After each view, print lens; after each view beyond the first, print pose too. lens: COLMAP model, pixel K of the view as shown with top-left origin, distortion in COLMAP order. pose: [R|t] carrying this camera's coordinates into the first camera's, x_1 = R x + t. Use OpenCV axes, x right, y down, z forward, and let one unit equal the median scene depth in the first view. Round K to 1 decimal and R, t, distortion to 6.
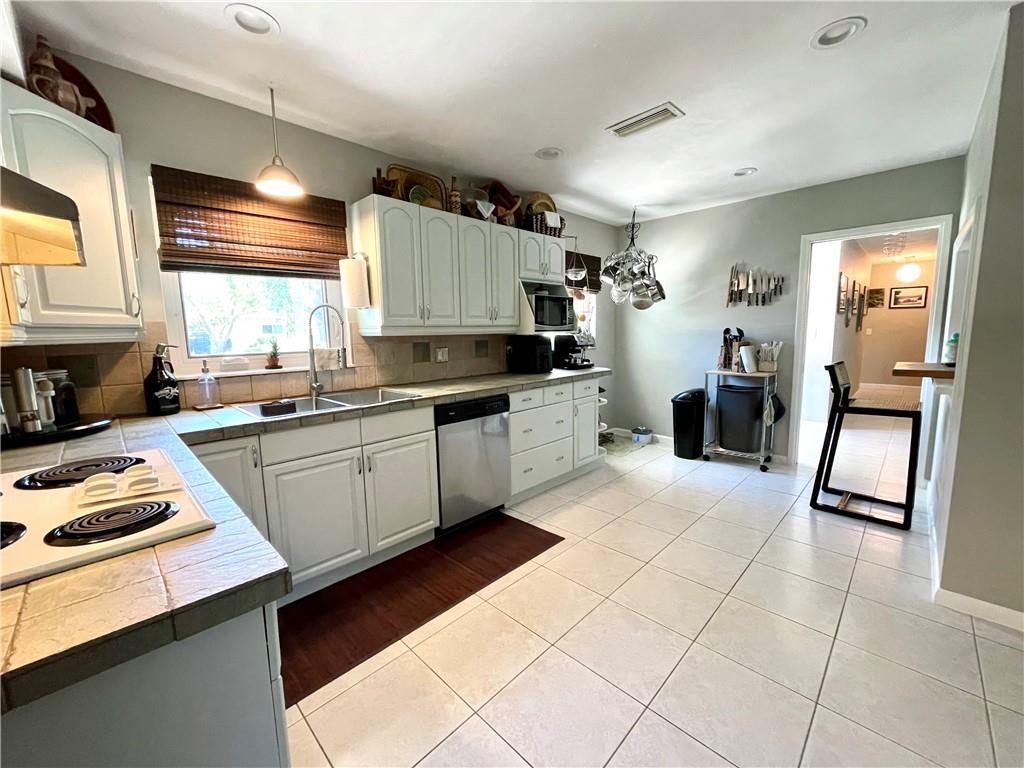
lens RADIAL K [[412.0, 0, 512.8], [0, 412.0, 383.2], [0, 0, 1]] dist [-0.002274, -0.000377]
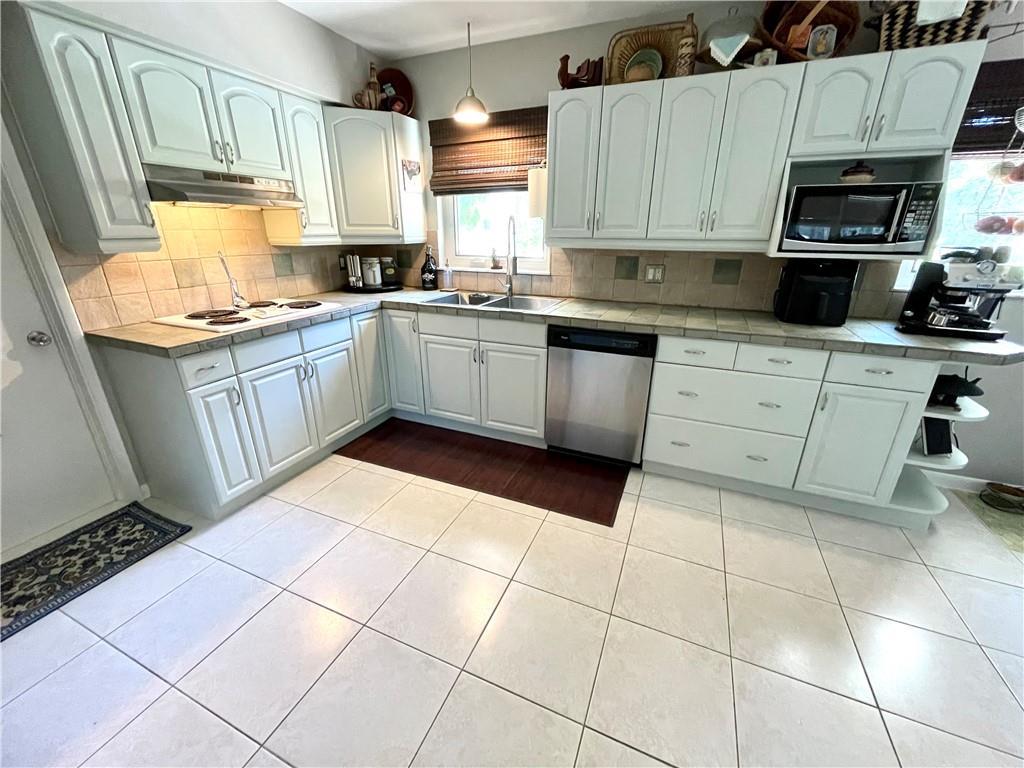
lens RADIAL K [[410.6, 0, 512.0], [0, 410.6, 384.0], [0, 0, 1]] dist [-0.000314, -0.000042]
pose [[0.365465, 0.344851, -0.864588, 0.588480], [-0.130997, 0.938651, 0.319019, -0.098857], [0.921561, -0.003332, 0.388219, 0.469782]]
